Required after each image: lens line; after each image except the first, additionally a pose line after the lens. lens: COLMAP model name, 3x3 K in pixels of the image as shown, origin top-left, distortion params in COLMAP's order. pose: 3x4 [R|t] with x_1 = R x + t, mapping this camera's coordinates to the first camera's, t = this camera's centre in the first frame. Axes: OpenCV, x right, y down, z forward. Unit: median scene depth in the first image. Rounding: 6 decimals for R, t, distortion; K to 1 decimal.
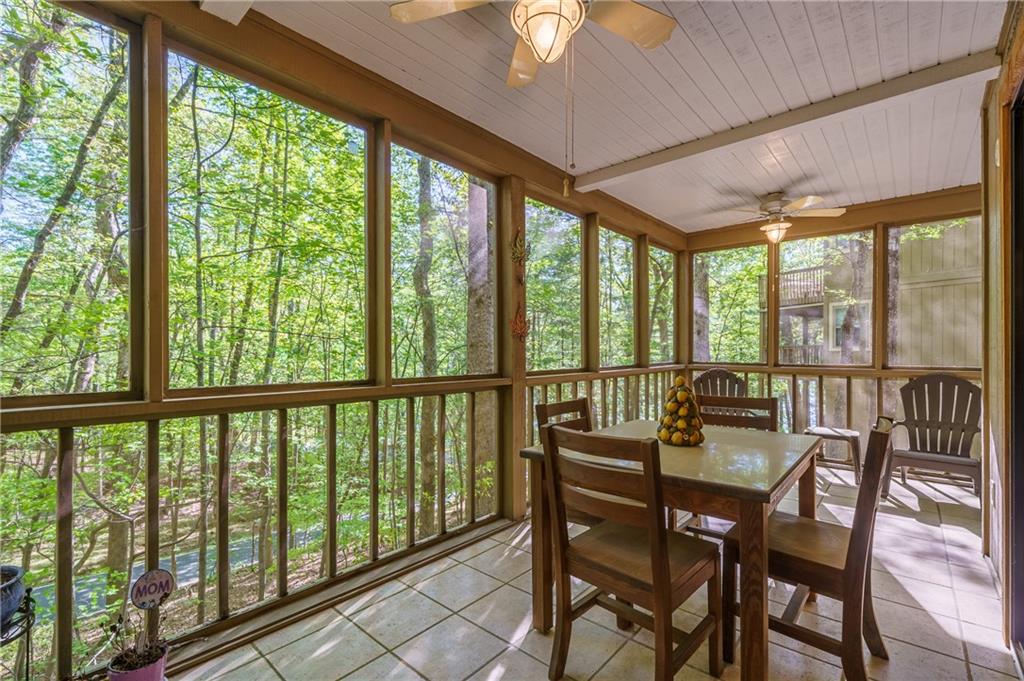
lens RADIAL K [[444.3, 0, 512.0], [0, 444.3, 340.5], [0, 0, 1]] dist [0.001520, 0.000204]
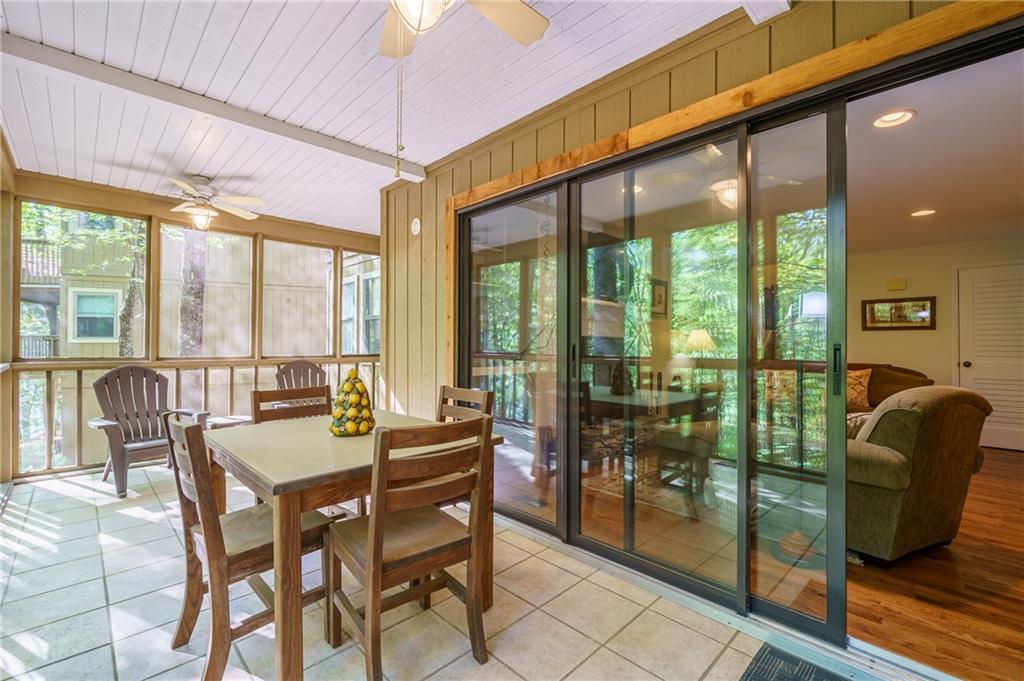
lens RADIAL K [[444.3, 0, 512.0], [0, 444.3, 340.5], [0, 0, 1]] dist [0.001520, 0.000204]
pose [[0.063566, 0.006500, 0.997956, -0.309611], [-0.025645, 0.999659, -0.004878, 0.004104], [-0.997648, -0.025282, 0.063711, 0.274410]]
